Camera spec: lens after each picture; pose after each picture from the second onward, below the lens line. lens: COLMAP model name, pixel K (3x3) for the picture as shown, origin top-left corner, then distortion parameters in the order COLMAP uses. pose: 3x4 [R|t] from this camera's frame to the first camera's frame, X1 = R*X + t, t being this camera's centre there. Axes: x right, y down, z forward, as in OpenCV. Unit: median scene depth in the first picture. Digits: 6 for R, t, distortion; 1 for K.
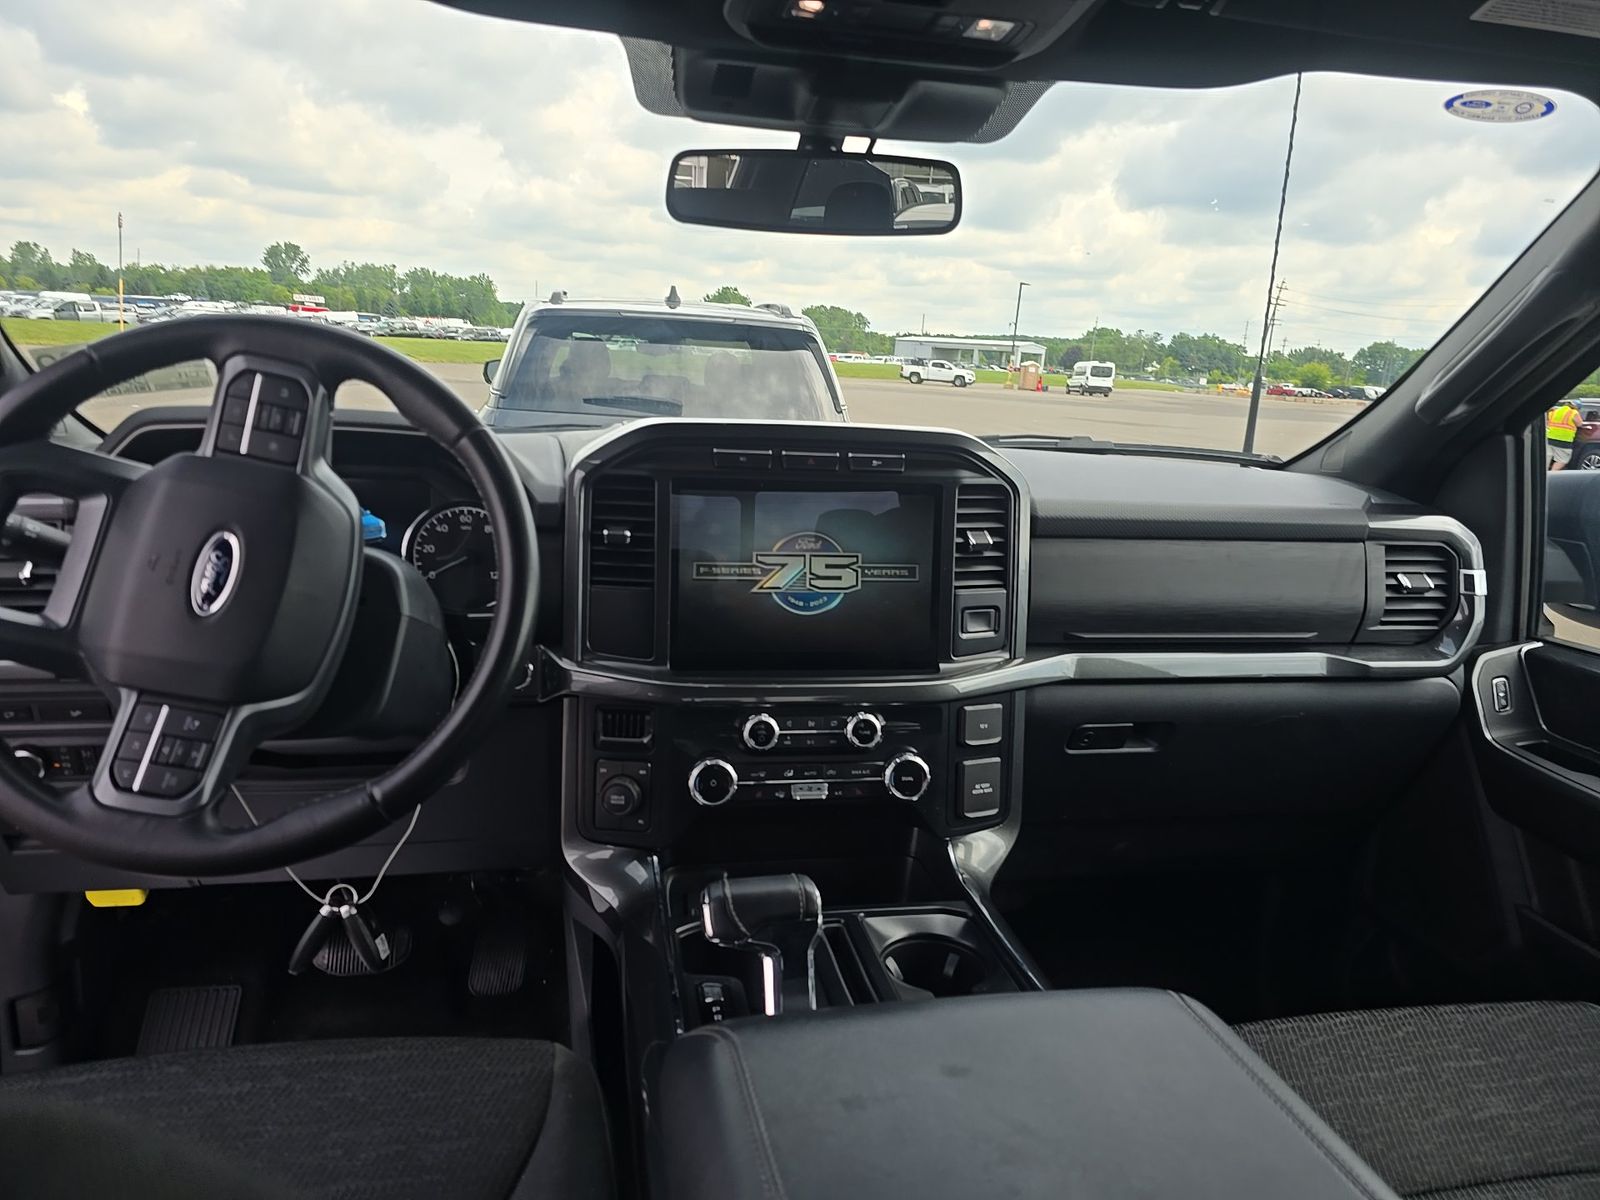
lens RADIAL K [[975.0, 0, 800.0], [0, 975.0, 600.0], [0, 0, 1]] dist [-0.002263, -0.002332]
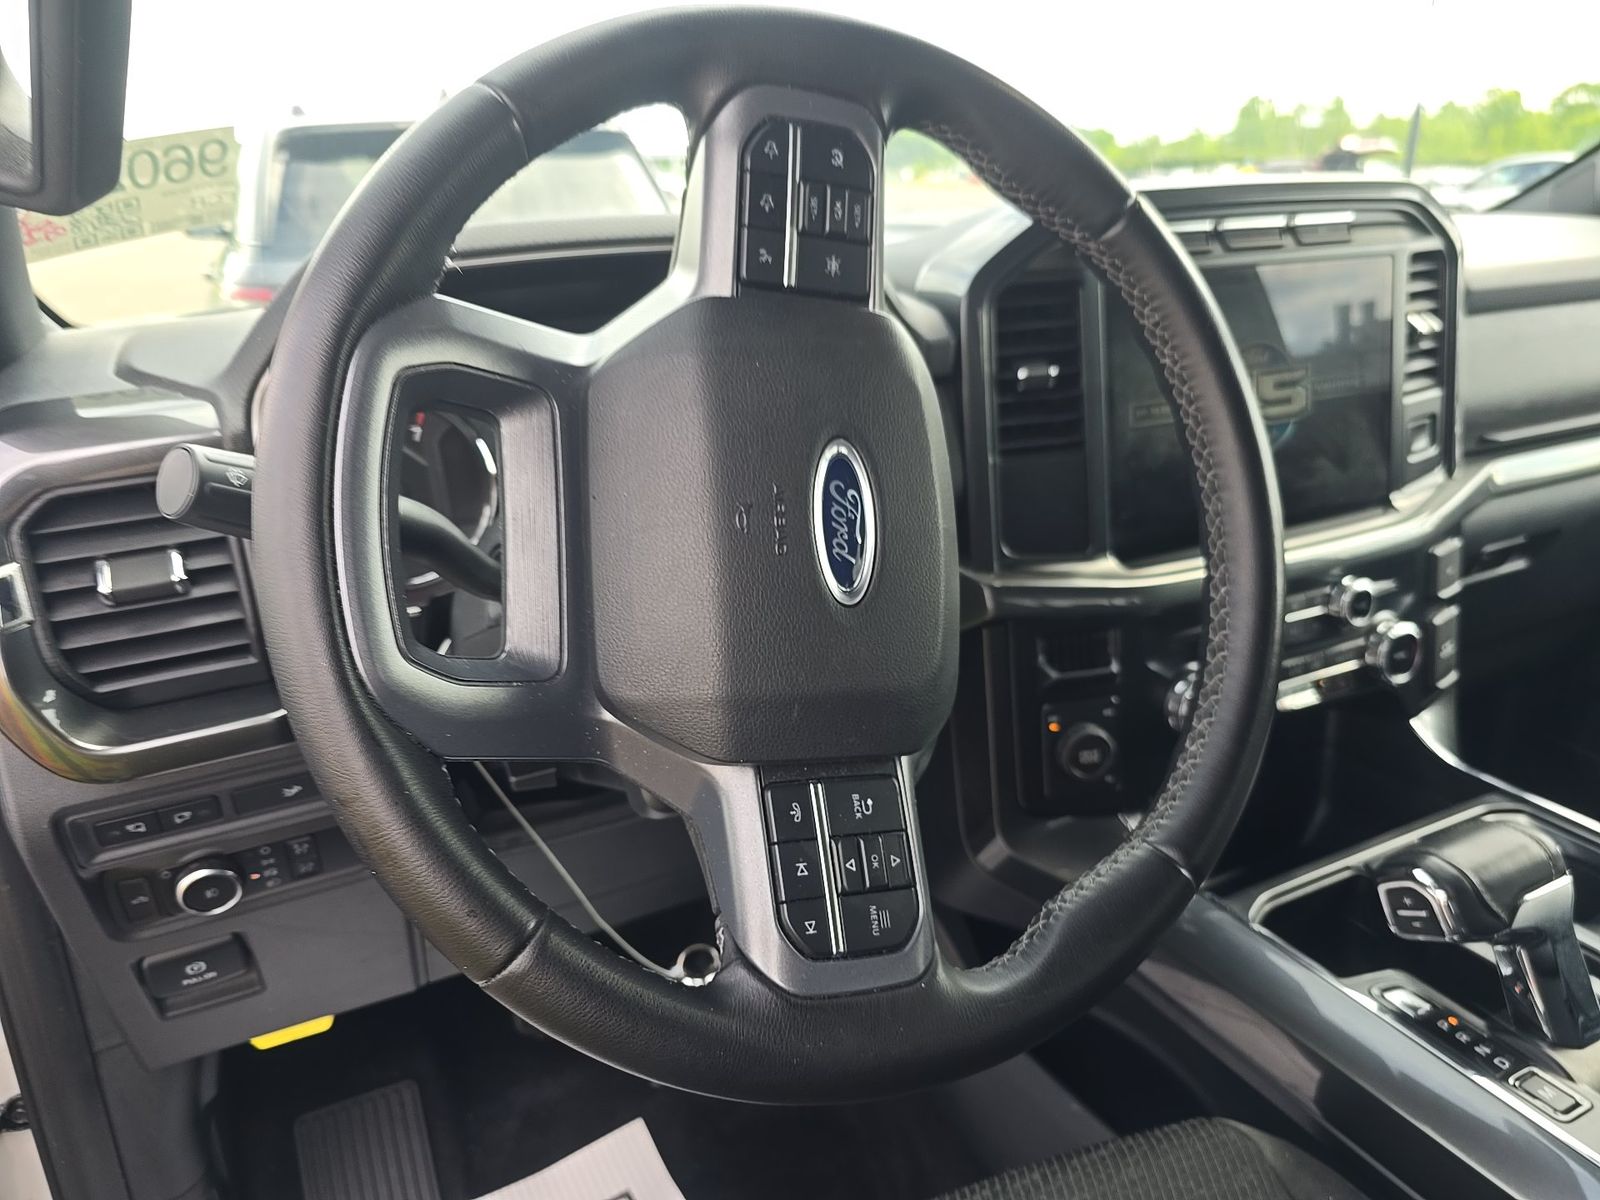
lens RADIAL K [[1061.6, 0, 800.0], [0, 1061.6, 600.0], [0, 0, 1]] dist [0.000571, -0.000296]
pose [[0.972447, -0.159675, 0.169856, -0.498074], [0.132726, 0.978203, 0.159698, -0.054689], [-0.191654, -0.132754, 0.972443, 0.306613]]
